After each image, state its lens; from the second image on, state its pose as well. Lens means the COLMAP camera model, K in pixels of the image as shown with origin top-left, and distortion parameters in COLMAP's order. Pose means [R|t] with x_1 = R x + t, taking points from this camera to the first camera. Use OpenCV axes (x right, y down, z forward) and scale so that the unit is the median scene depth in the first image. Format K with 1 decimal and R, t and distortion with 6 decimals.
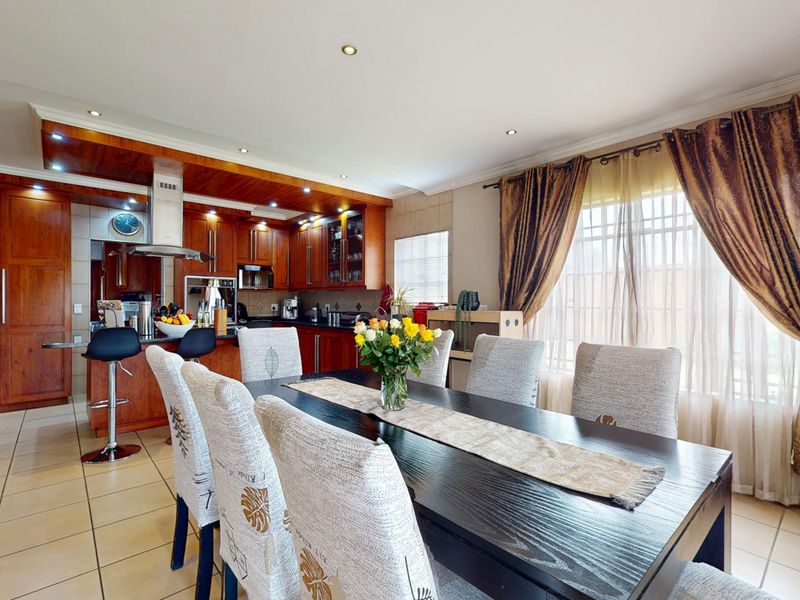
lens RADIAL K [[385.5, 0, 409.6], [0, 385.5, 301.9], [0, 0, 1]] dist [0.002025, 0.000085]
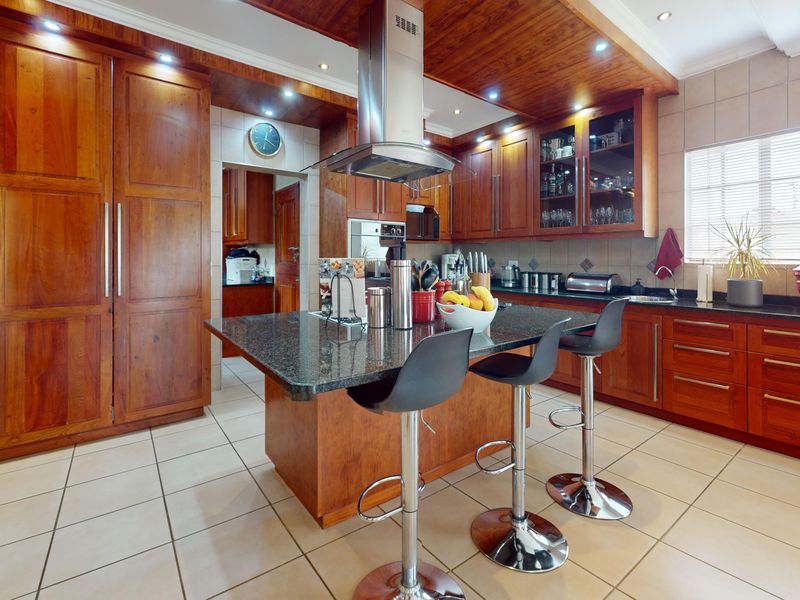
lens RADIAL K [[387.2, 0, 381.0], [0, 387.2, 276.1], [0, 0, 1]] dist [0.039444, 0.000109]
pose [[0.991778, 0.003743, -0.127912, -0.404585], [0.003165, 0.998549, 0.053759, -0.004888], [0.127927, -0.053722, 0.990327, 0.317797]]
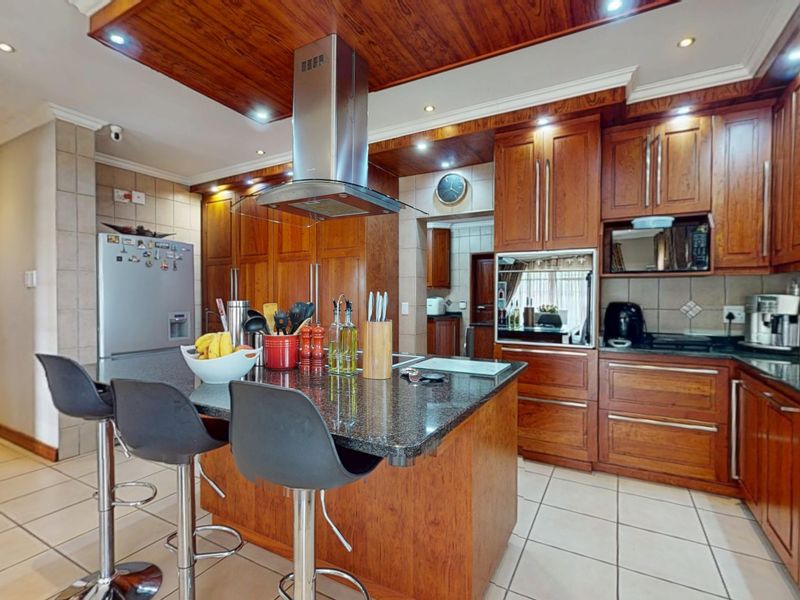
lens RADIAL K [[385.5, 0, 409.6], [0, 385.5, 301.9], [0, 0, 1]] dist [0.002025, 0.000085]
pose [[0.325847, 0.006456, -0.945400, -0.090236], [0.000914, 0.999974, 0.007143, -0.002720], [0.945422, -0.003192, 0.325833, 0.642181]]
